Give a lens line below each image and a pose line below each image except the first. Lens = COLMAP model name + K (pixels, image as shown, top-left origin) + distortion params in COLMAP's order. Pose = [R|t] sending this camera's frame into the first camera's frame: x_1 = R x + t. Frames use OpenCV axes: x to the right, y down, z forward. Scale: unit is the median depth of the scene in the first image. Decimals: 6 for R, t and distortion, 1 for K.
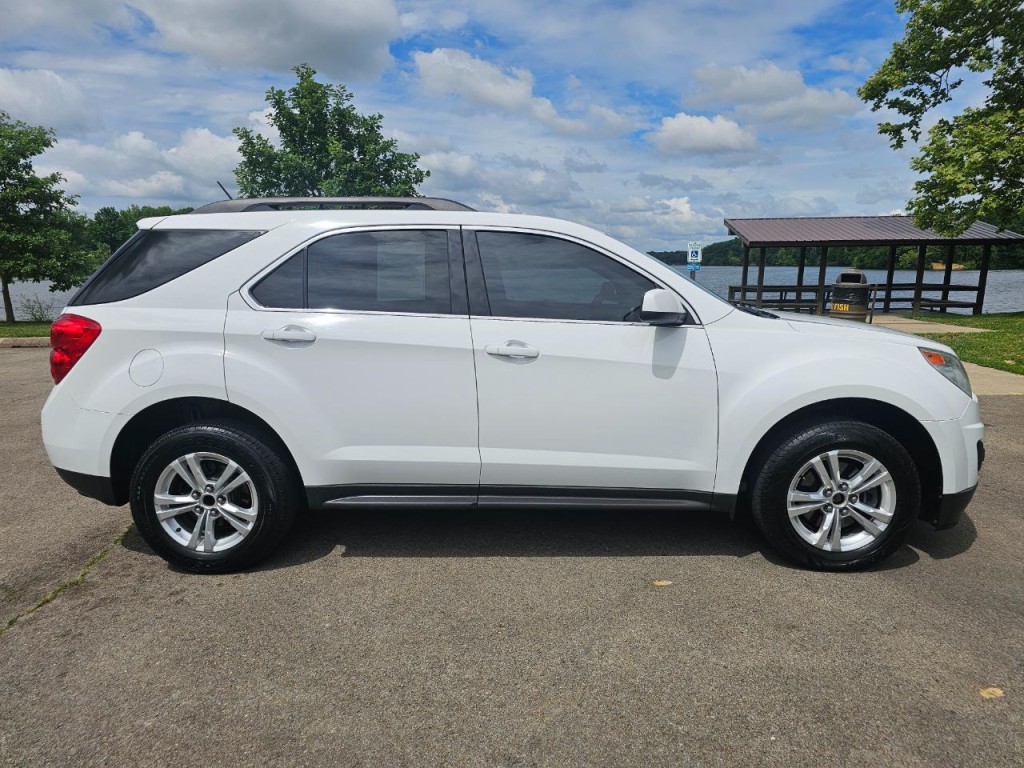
lens RADIAL K [[699.6, 0, 514.0], [0, 699.6, 369.9], [0, 0, 1]] dist [0.055942, -0.040665]
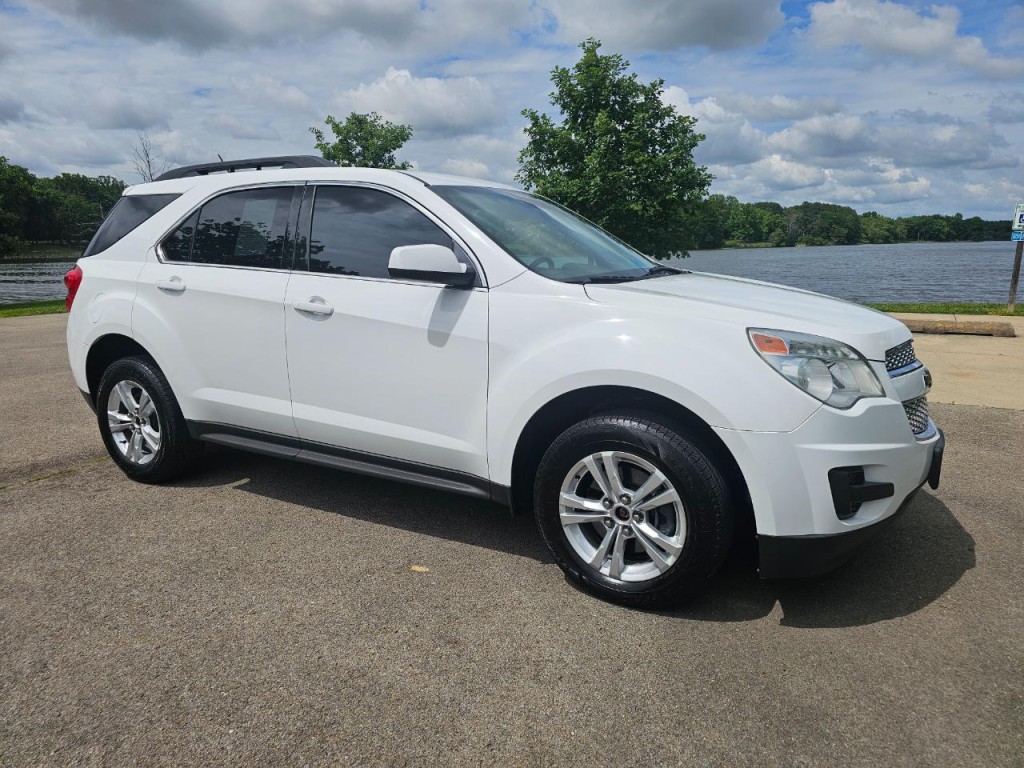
lens RADIAL K [[699.6, 0, 511.7], [0, 699.6, 378.5], [0, 0, 1]] dist [0.055942, -0.040665]
pose [[0.873657, 0.091380, -0.477884, 0.127703], [-0.070550, 0.995617, 0.061402, -0.001347], [0.481401, -0.019930, 0.876274, 0.045856]]
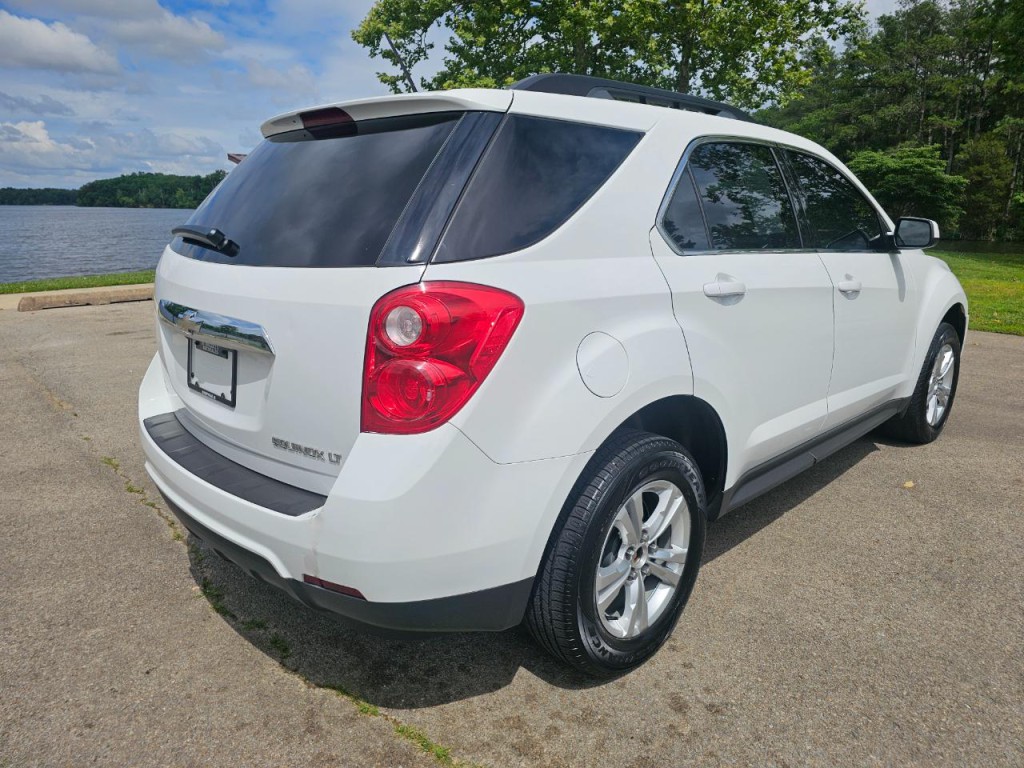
lens RADIAL K [[699.6, 0, 523.0], [0, 699.6, 379.6], [0, 0, 1]] dist [0.055942, -0.040665]
pose [[0.676222, -0.166371, 0.717666, -0.171782], [0.101603, 0.985918, 0.132823, -0.012728], [-0.729658, -0.016900, 0.683603, 0.117820]]
